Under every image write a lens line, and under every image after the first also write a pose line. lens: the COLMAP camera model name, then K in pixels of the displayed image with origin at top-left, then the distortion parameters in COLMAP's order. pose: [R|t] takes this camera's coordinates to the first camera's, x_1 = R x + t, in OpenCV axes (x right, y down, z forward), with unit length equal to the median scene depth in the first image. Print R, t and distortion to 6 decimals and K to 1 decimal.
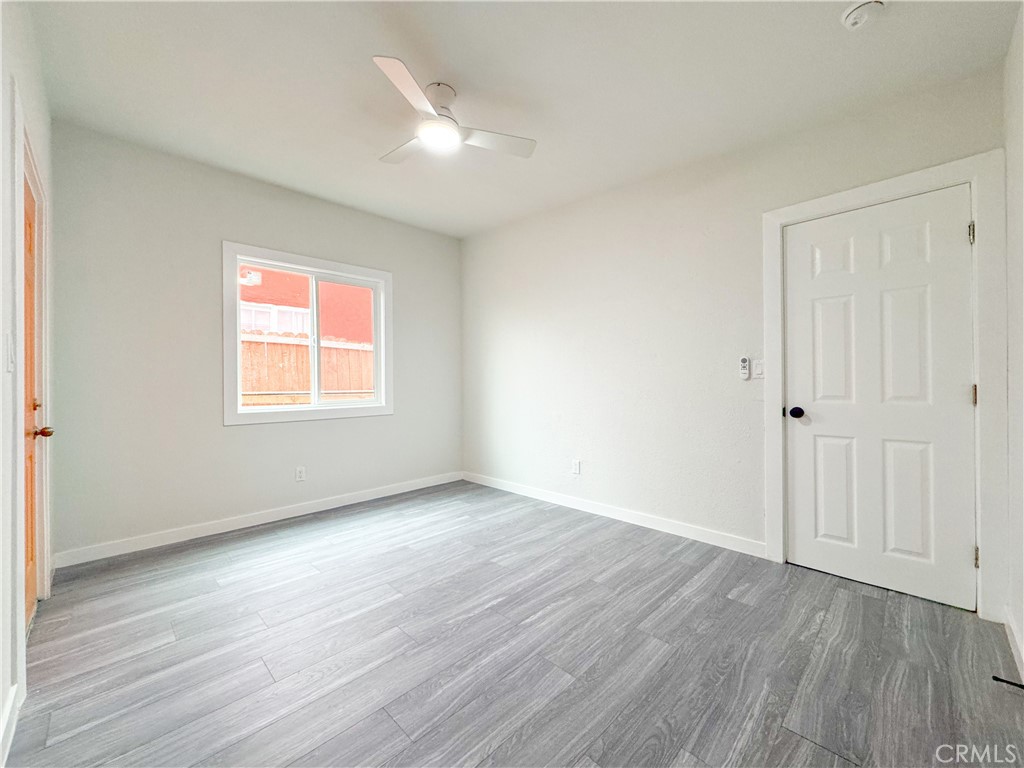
lens RADIAL K [[410.4, 0, 514.1], [0, 410.4, 382.0], [0, 0, 1]] dist [-0.001767, -0.000066]
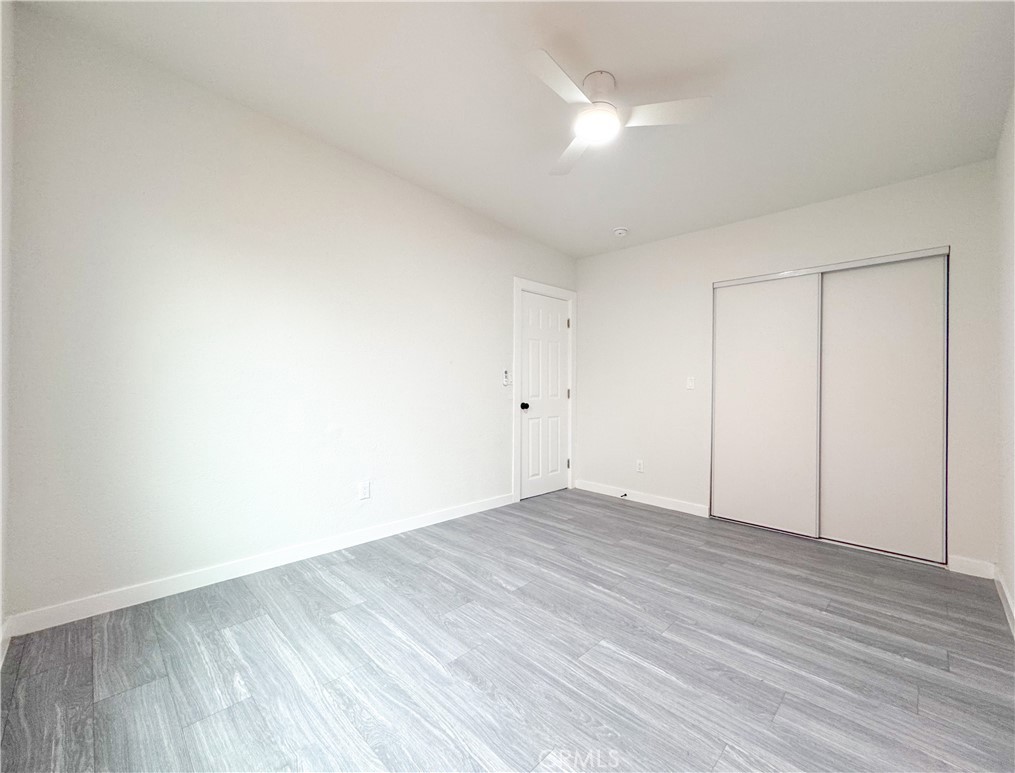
lens RADIAL K [[420.8, 0, 521.9], [0, 420.8, 382.4], [0, 0, 1]] dist [-0.000180, 0.000148]
pose [[-0.015833, 0.014045, 0.999776, -0.998550], [-0.014286, 0.999796, -0.014271, 0.003664], [-0.999773, -0.014509, -0.015629, 1.039481]]
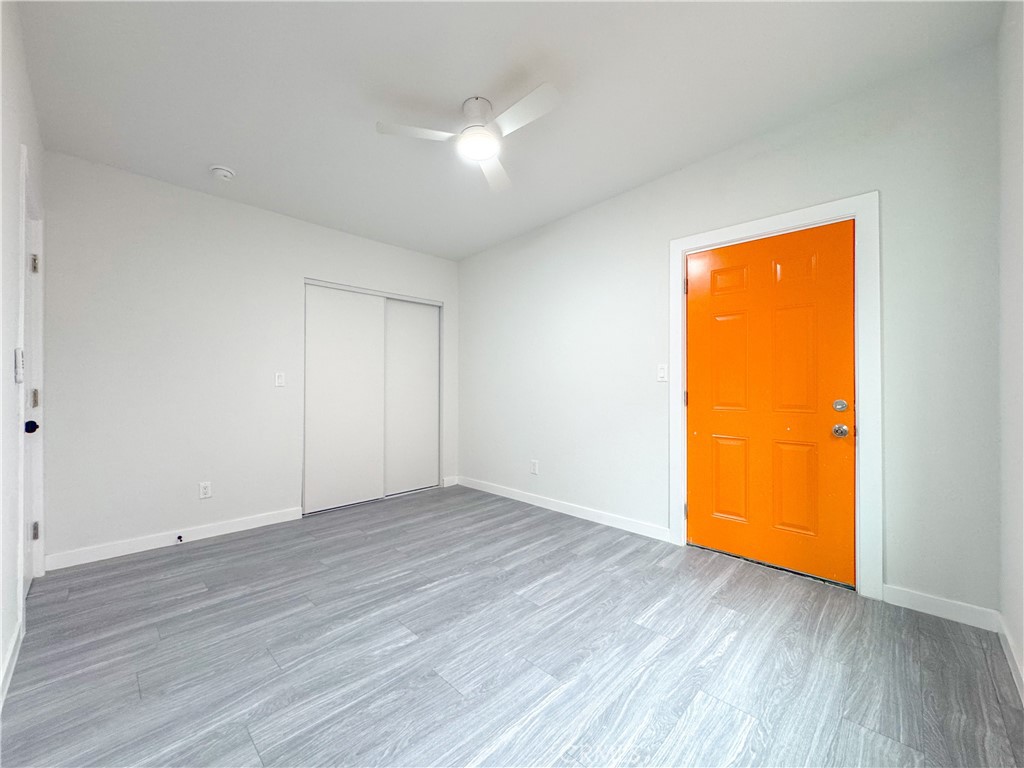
lens RADIAL K [[409.5, 0, 513.6], [0, 409.5, 382.9], [0, 0, 1]] dist [-0.002202, 0.000343]
pose [[-0.999908, 0.002205, -0.013352, -0.222565], [0.002329, 0.999954, -0.009310, 0.000326], [0.013331, -0.009340, -0.999868, 1.781079]]
